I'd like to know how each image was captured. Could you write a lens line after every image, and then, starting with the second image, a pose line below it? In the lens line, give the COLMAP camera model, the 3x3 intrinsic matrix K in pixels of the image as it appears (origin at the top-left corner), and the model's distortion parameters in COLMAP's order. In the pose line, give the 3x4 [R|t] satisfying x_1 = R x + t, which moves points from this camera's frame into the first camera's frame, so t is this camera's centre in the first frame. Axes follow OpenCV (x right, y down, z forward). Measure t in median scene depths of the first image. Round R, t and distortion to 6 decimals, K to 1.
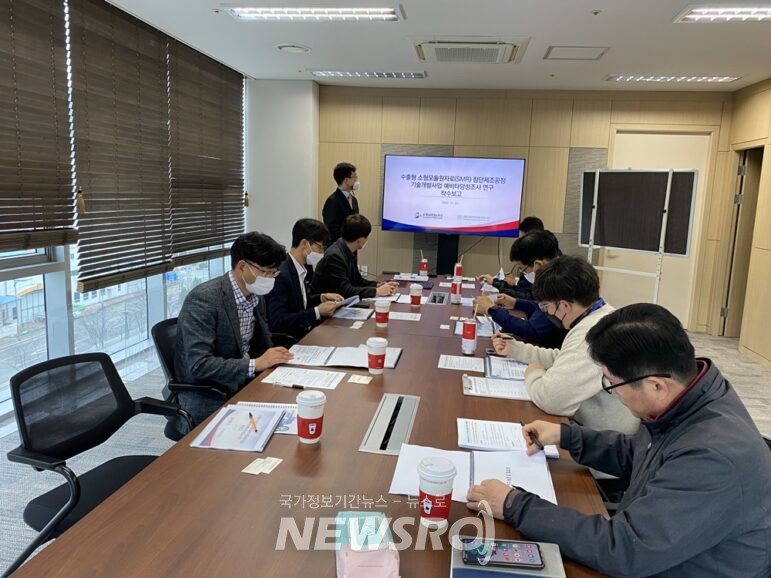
lens RADIAL K [[588.7, 0, 385.5], [0, 588.7, 289.0], [0, 0, 1]] dist [0.063780, -0.089530]
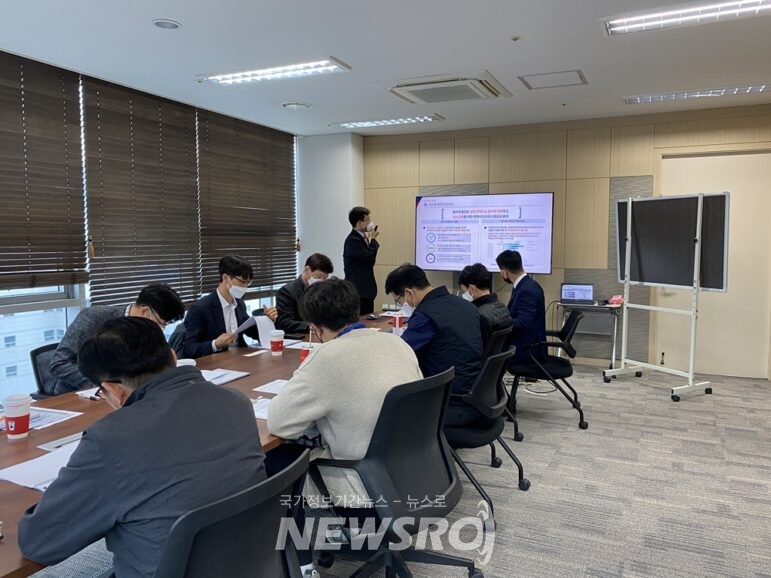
lens RADIAL K [[588.7, 0, 385.5], [0, 588.7, 289.0], [0, 0, 1]] dist [0.063780, -0.089530]
pose [[0.955613, -0.012716, -0.294350, 0.282852], [-0.011317, 0.996747, -0.079799, 0.016632], [0.294407, 0.079588, 0.952360, 0.026379]]
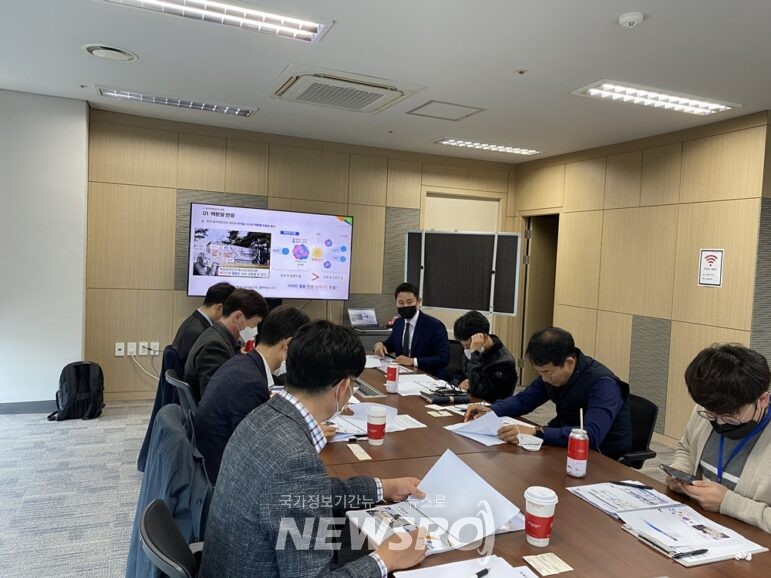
lens RADIAL K [[588.7, 0, 385.5], [0, 588.7, 289.0], [0, 0, 1]] dist [0.063780, -0.089530]
pose [[0.860346, -0.023658, 0.509161, -0.212689], [0.067159, 0.995475, -0.067226, -0.044700], [-0.505267, 0.092032, 0.858042, 0.211952]]
